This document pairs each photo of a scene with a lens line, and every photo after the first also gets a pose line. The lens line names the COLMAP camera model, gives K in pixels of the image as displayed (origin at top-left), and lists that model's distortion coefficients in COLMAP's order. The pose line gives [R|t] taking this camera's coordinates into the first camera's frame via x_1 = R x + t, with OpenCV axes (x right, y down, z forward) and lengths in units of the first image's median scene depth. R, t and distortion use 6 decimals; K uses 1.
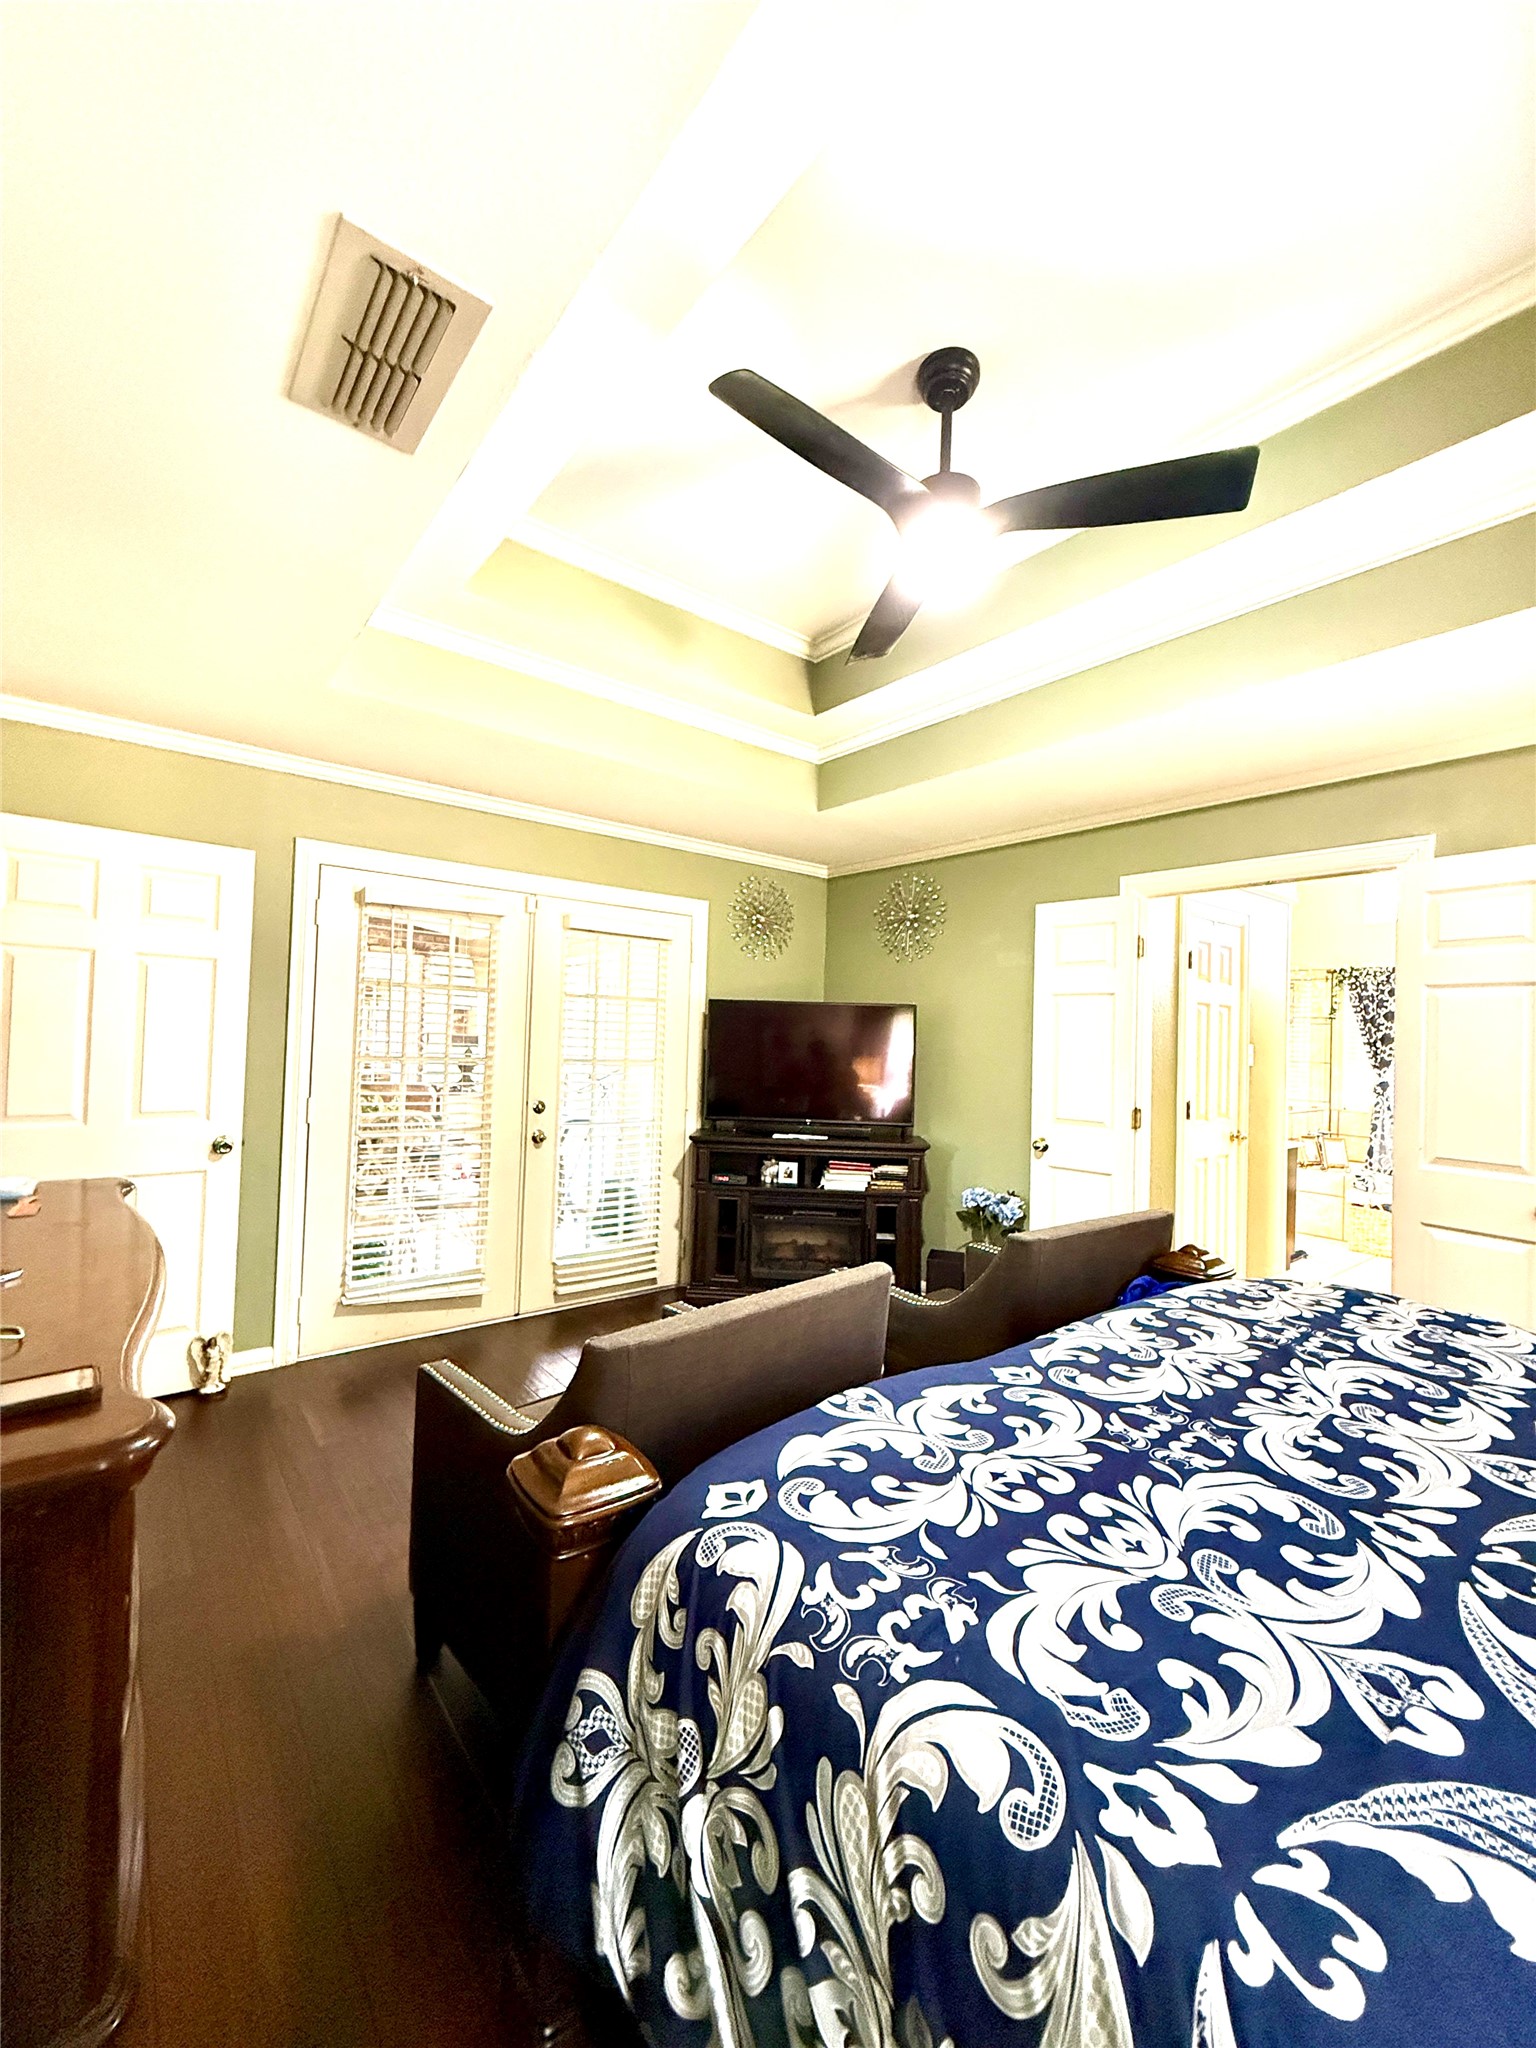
lens RADIAL K [[819.0, 0, 762.9], [0, 819.0, 1022.4], [0, 0, 1]] dist [-0.001441, 0.001012]
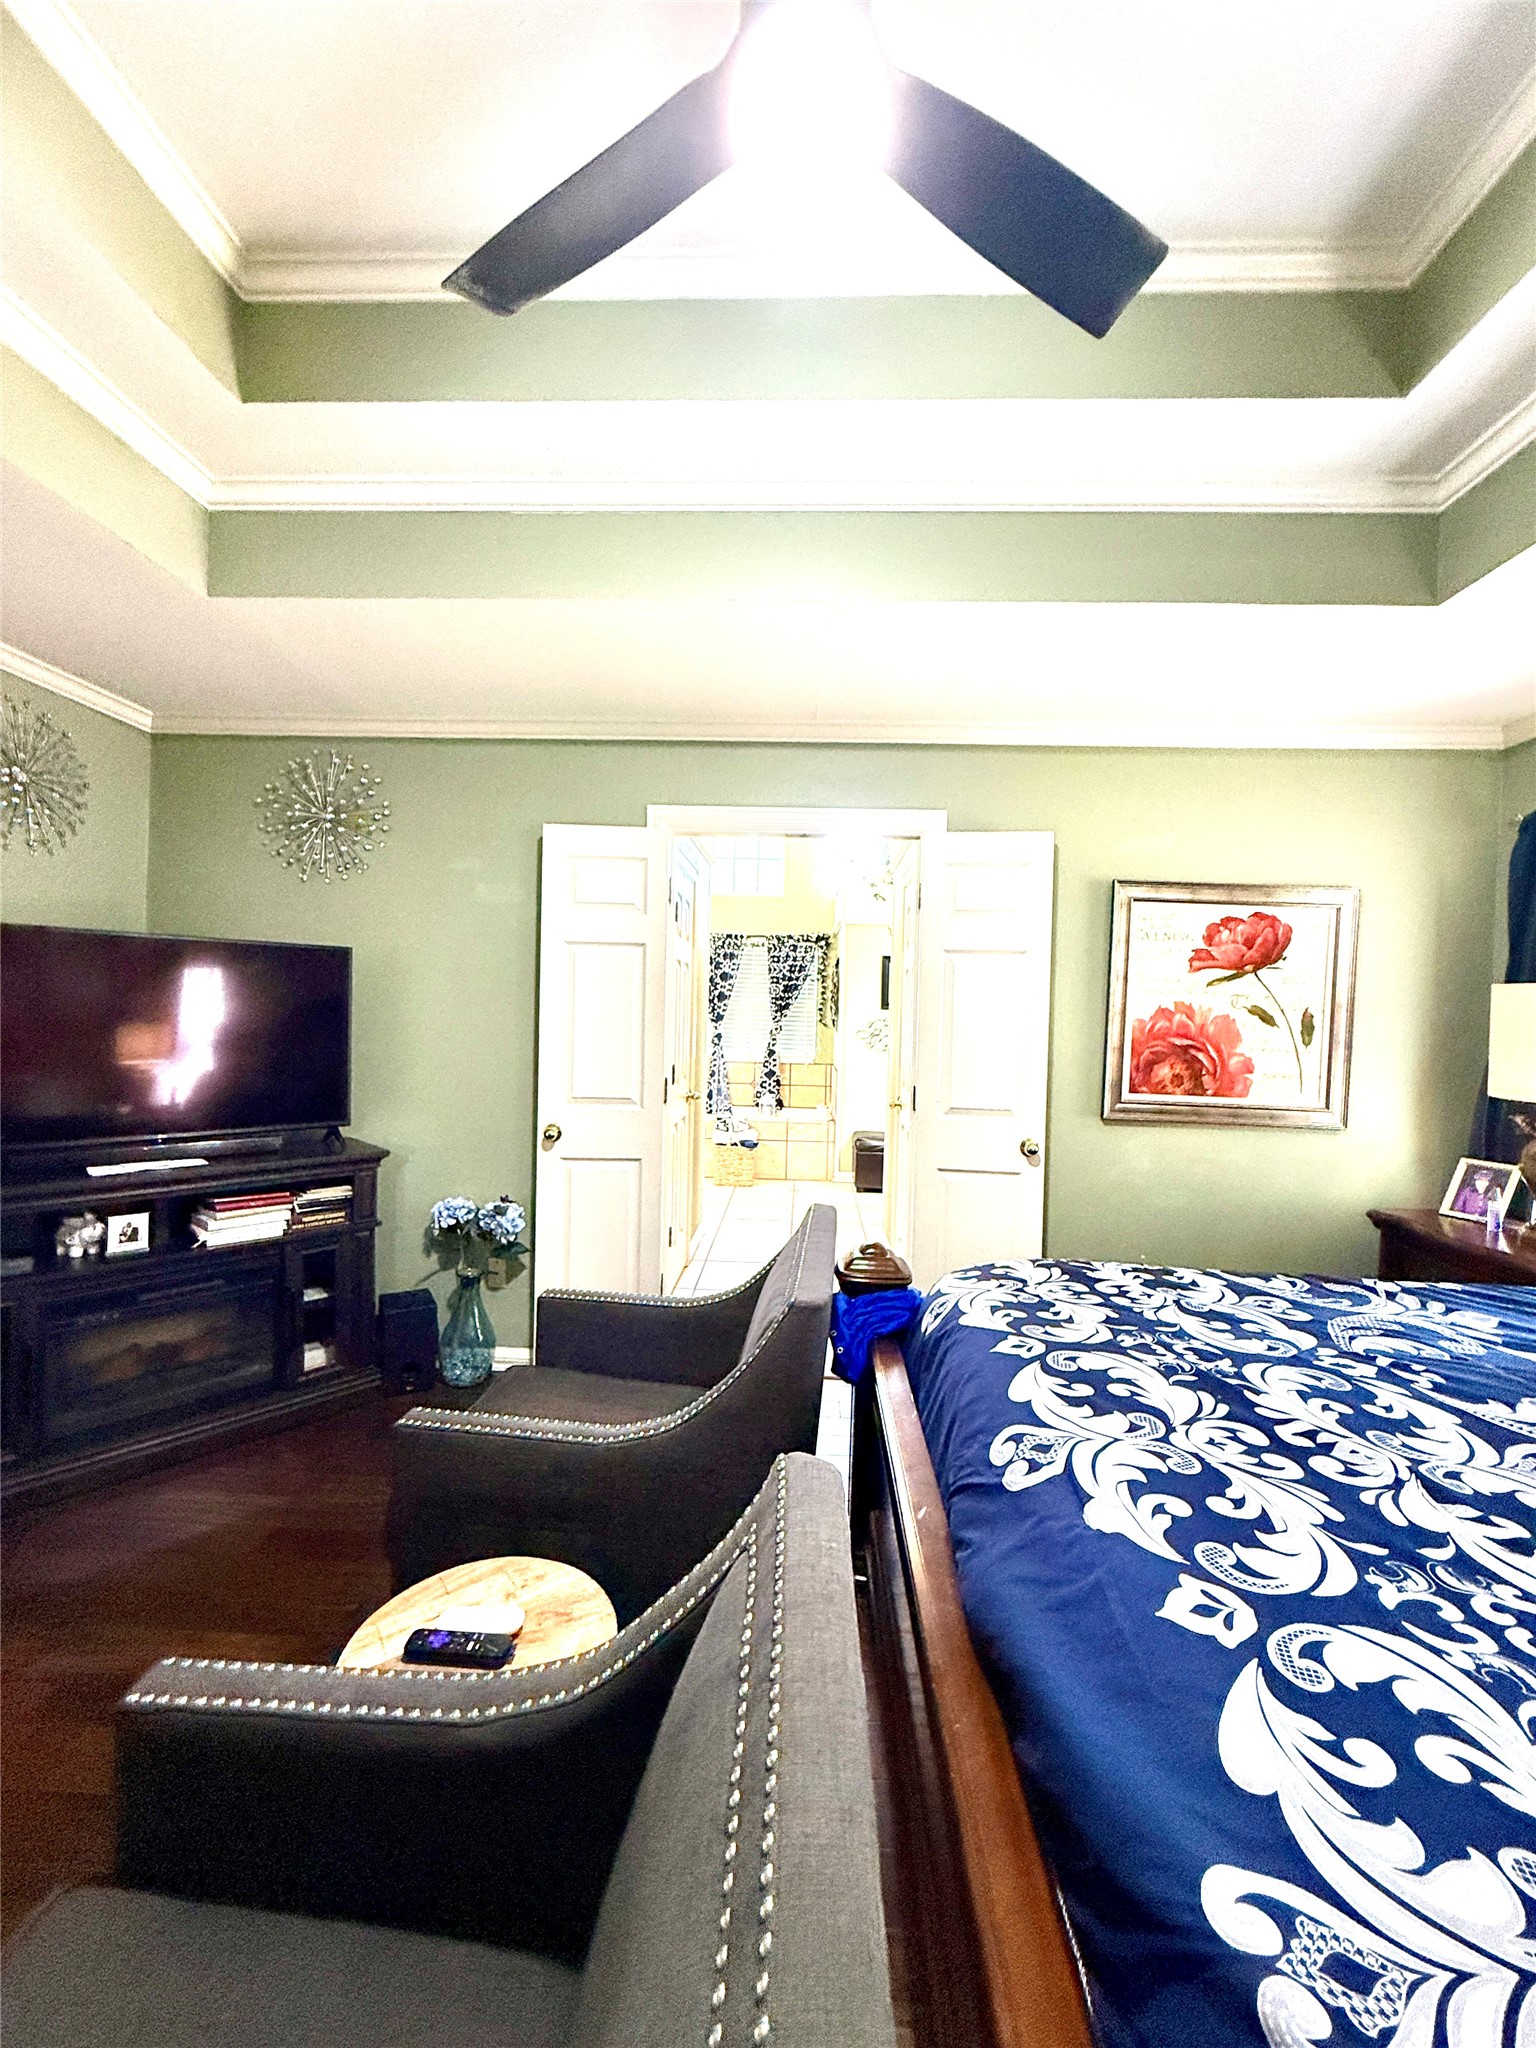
lens RADIAL K [[819.0, 0, 770.2], [0, 819.0, 1023.4], [0, 0, 1]] dist [-0.001441, 0.001012]
pose [[0.654901, -0.023832, 0.755339, -0.104440], [-0.019460, 0.998639, 0.048381, 0.002115], [-0.755464, -0.046384, 0.653546, 0.302530]]
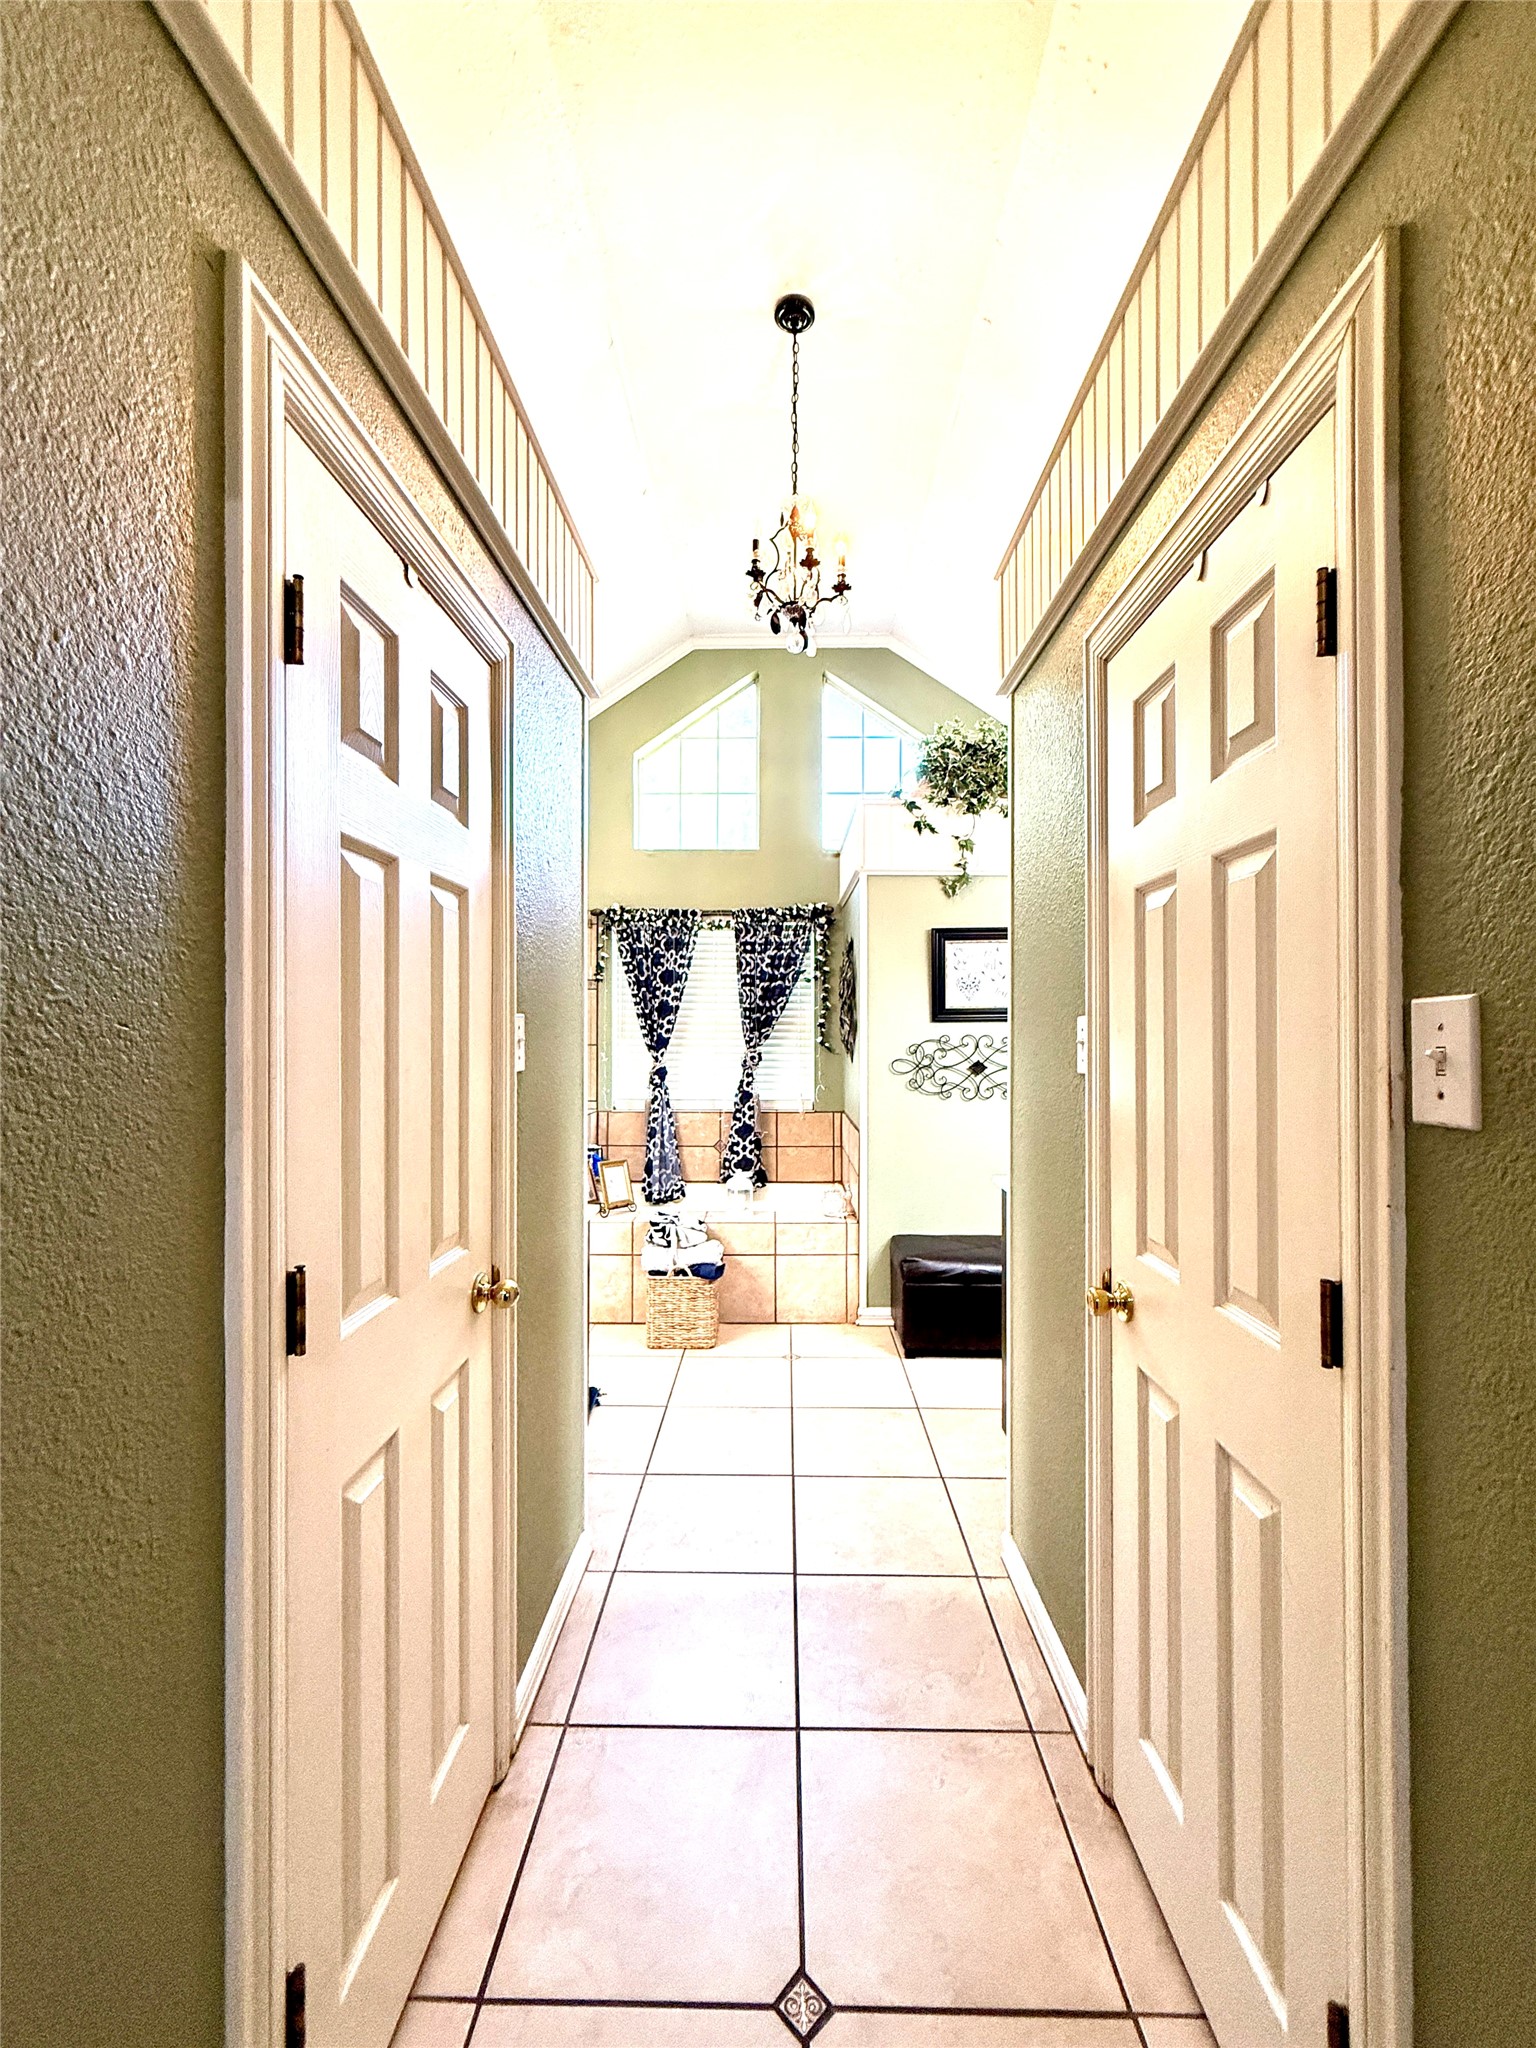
lens RADIAL K [[819.0, 0, 768.5], [0, 819.0, 1023.3], [0, 0, 1]] dist [-0.001441, 0.001012]
pose [[0.639510, -0.023654, 0.768419, 0.417661], [0.008066, 0.999678, 0.024060, 0.026237], [-0.768740, -0.009188, 0.639495, 0.735407]]
